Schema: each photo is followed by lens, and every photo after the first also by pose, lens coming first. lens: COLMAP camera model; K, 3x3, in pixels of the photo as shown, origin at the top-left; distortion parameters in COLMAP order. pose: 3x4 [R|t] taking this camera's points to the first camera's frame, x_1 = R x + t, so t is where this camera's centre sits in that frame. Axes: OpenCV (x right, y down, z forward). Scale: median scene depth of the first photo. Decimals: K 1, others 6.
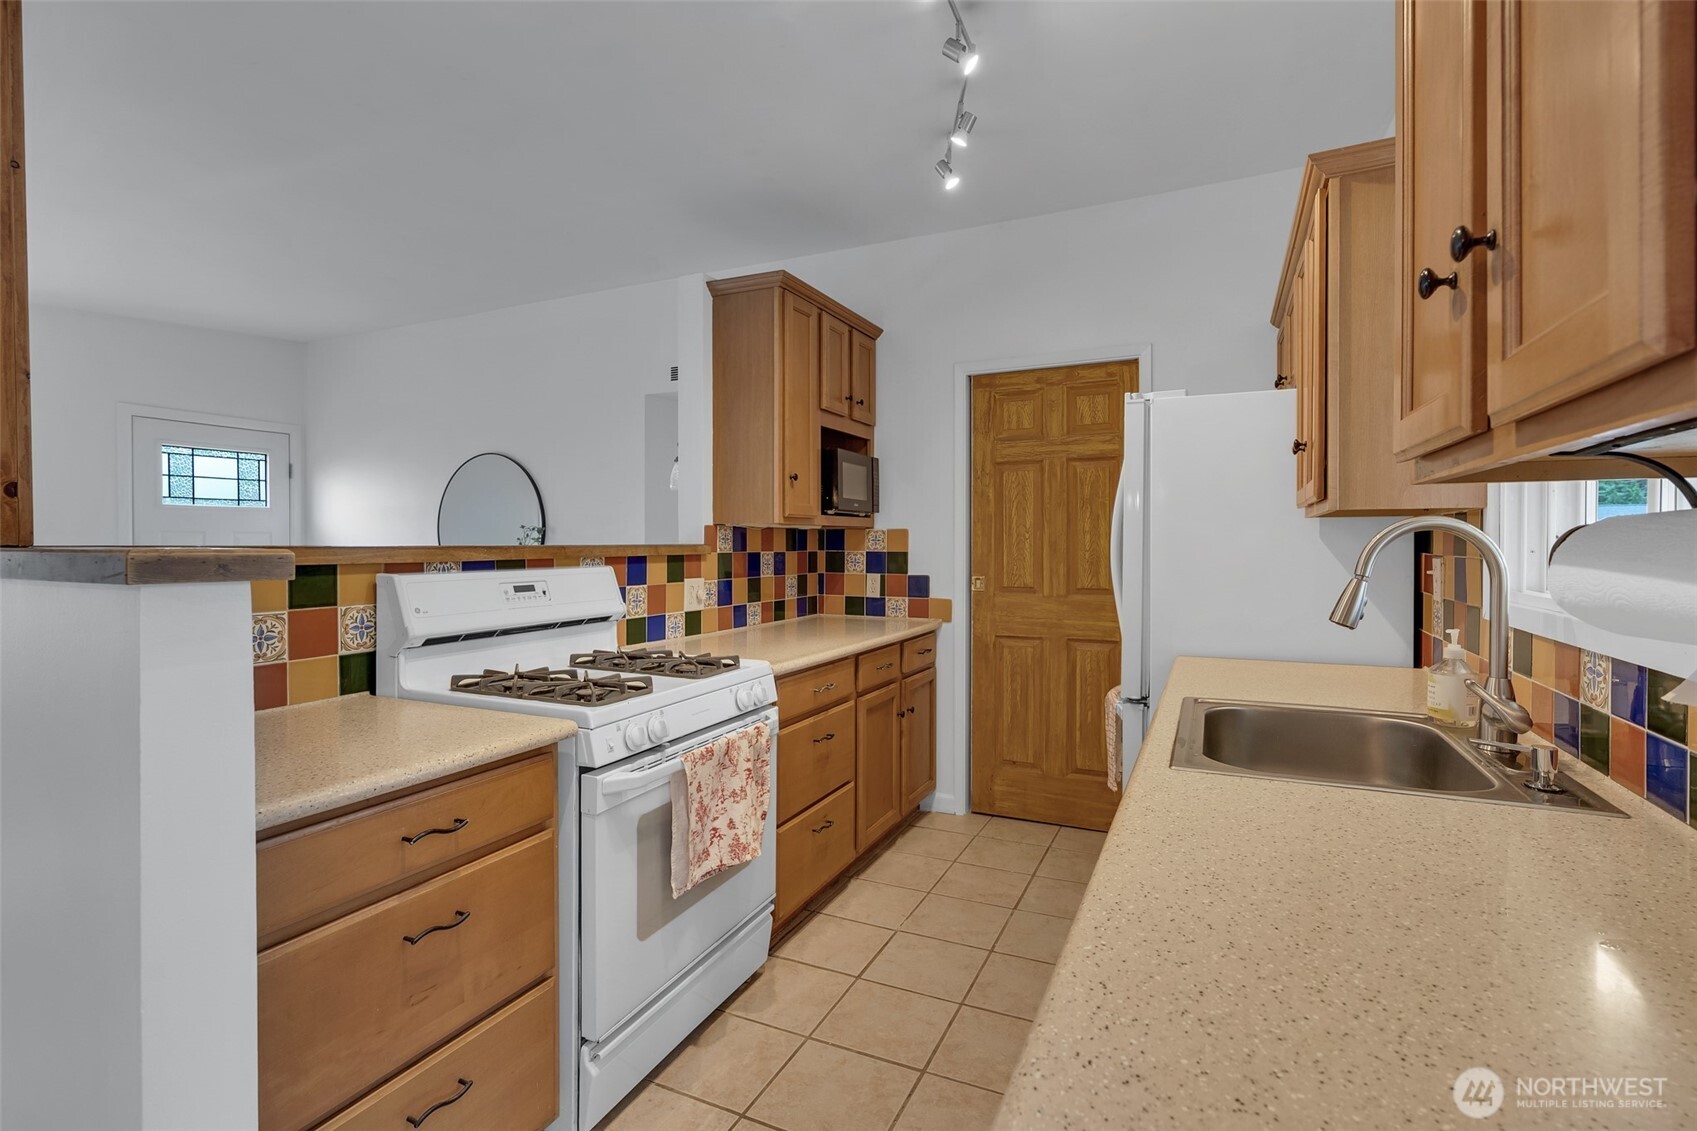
lens RADIAL K [[796.0, 0, 843.2], [0, 796.0, 549.6], [0, 0, 1]] dist [-0.011194, 0.000534]
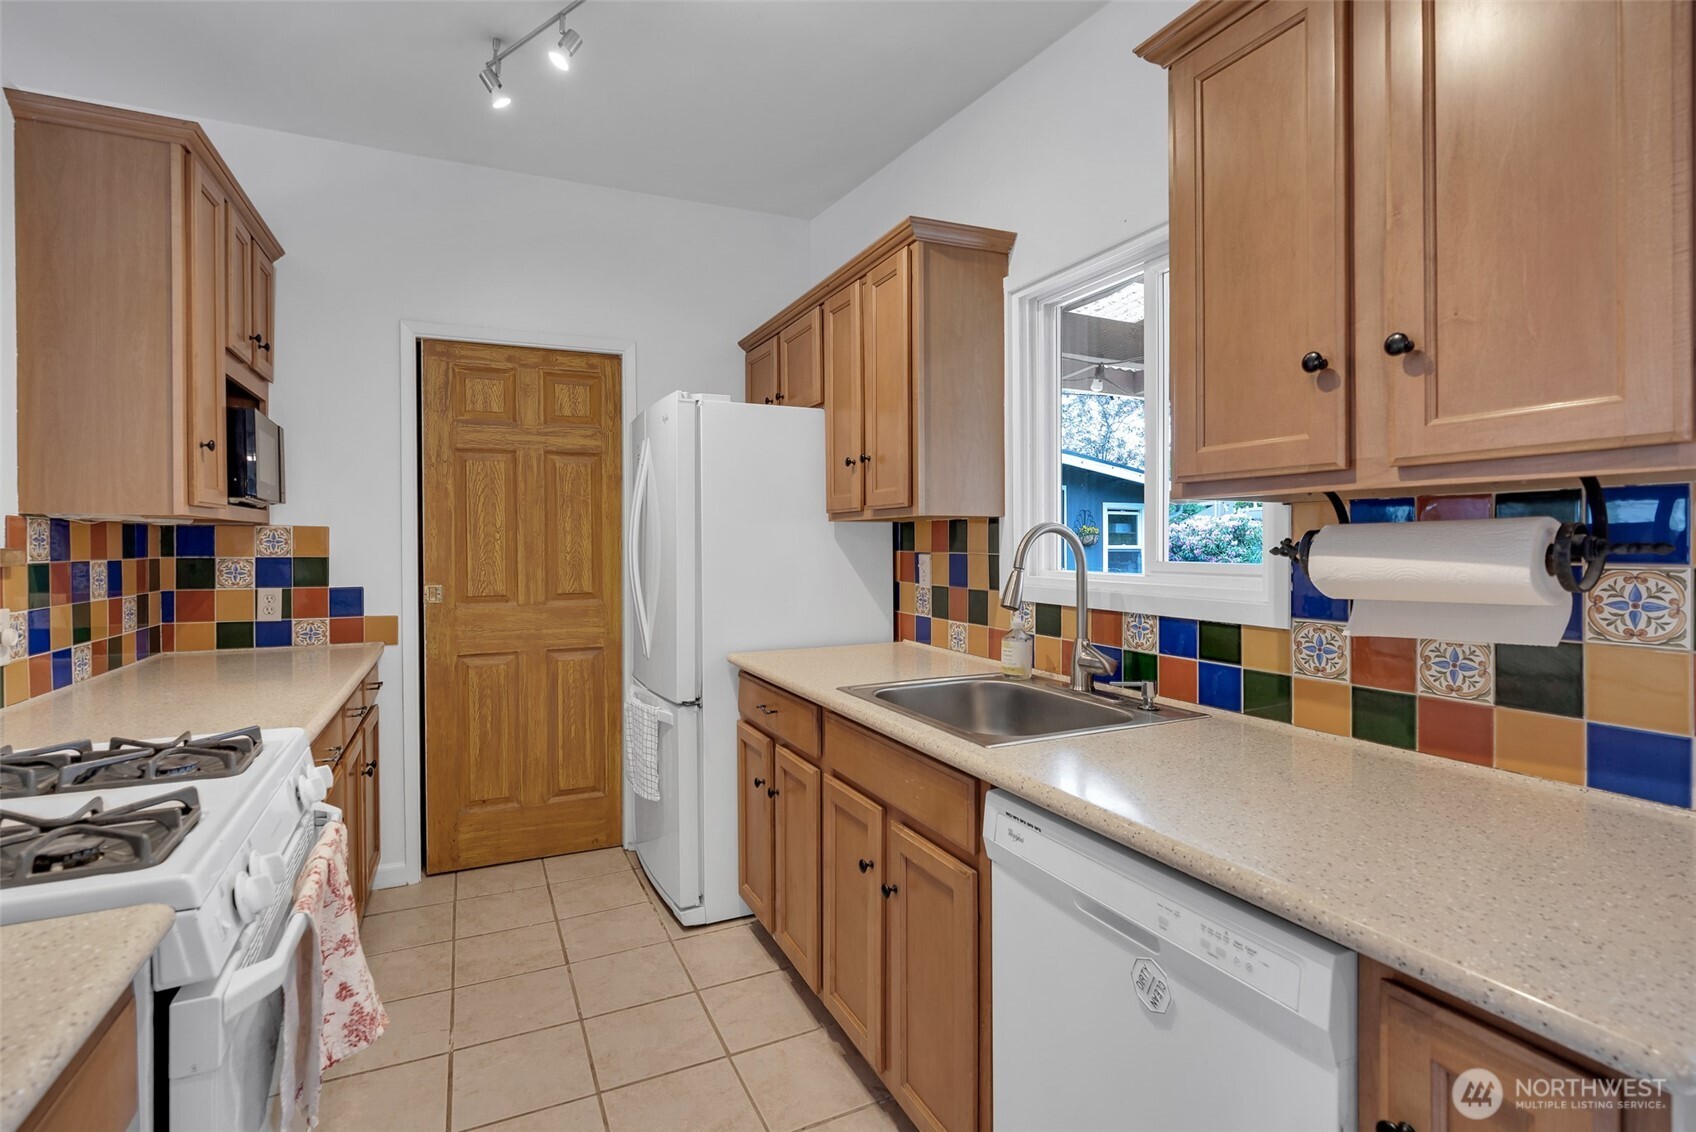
lens RADIAL K [[799.7, 0, 839.7], [0, 799.7, 549.5], [0, 0, 1]] dist [-0.011116, 0.000449]
pose [[0.640392, -0.008964, 0.767996, -0.198806], [0.010567, 0.999940, 0.002859, -0.001282], [-0.767976, 0.006285, 0.640448, 0.158362]]
